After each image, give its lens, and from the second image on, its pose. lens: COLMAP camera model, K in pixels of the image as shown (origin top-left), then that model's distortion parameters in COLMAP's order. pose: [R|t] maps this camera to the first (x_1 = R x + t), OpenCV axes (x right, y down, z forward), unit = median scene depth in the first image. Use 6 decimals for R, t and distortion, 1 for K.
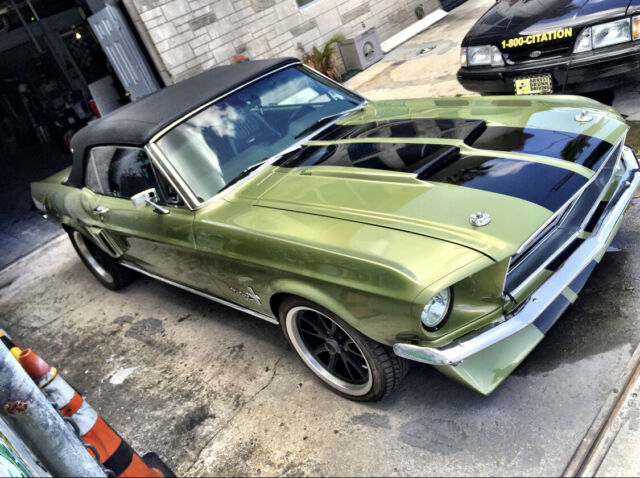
lens RADIAL K [[543.4, 0, 320.0], [0, 543.4, 239.0], [0, 0, 1]] dist [0.080116, -0.114194]
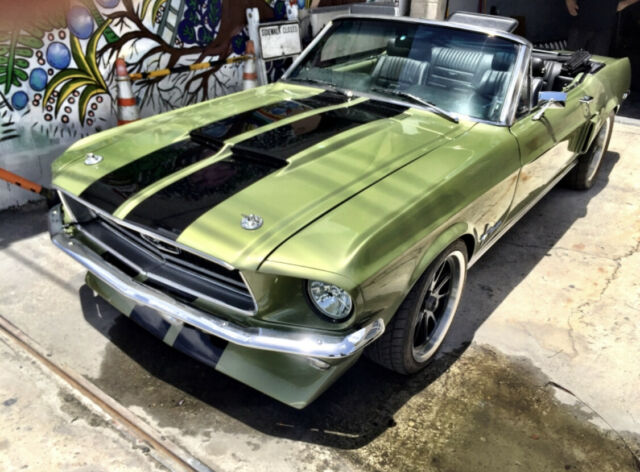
lens RADIAL K [[543.3, 0, 319.9], [0, 543.3, 244.4], [0, 0, 1]] dist [0.079310, -0.146695]
pose [[0.119372, 0.730250, -0.672670, 0.461984], [-0.527506, 0.620626, 0.580139, -0.310790], [0.841123, 0.285585, 0.459297, 0.345706]]
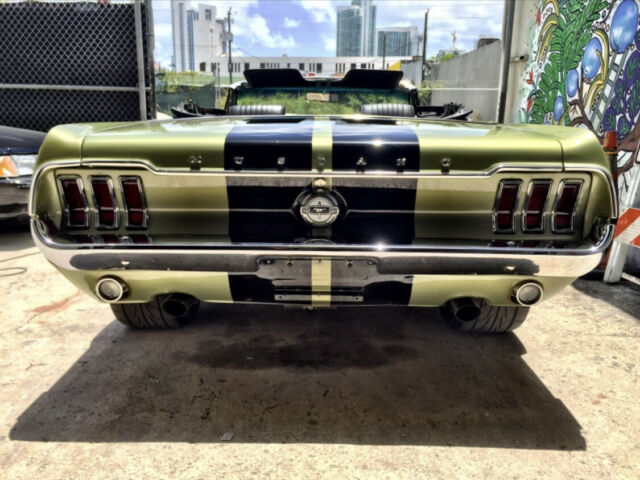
lens RADIAL K [[555.3, 0, 311.4], [0, 555.3, 239.4], [0, 0, 1]] dist [0.084524, -0.124738]
pose [[-0.654881, 0.188326, 0.731891, -0.599723], [0.525855, 0.809111, 0.262329, -0.205098], [-0.542777, 0.556663, -0.628903, 1.236006]]
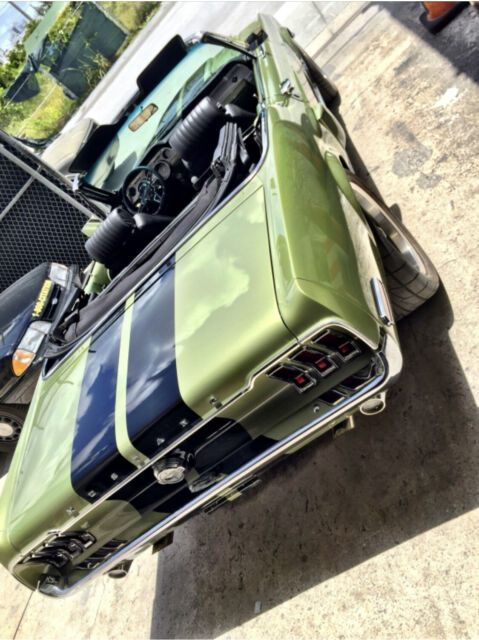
lens RADIAL K [[562.9, 0, 239.5], [0, 562.9, 320.0], [0, 0, 1]] dist [0.087482, -0.132710]
pose [[-0.240318, 0.144636, 0.959858, -0.738889], [0.969939, 0.074767, 0.231576, -0.182354], [-0.038272, 0.986656, -0.158256, 0.990494]]
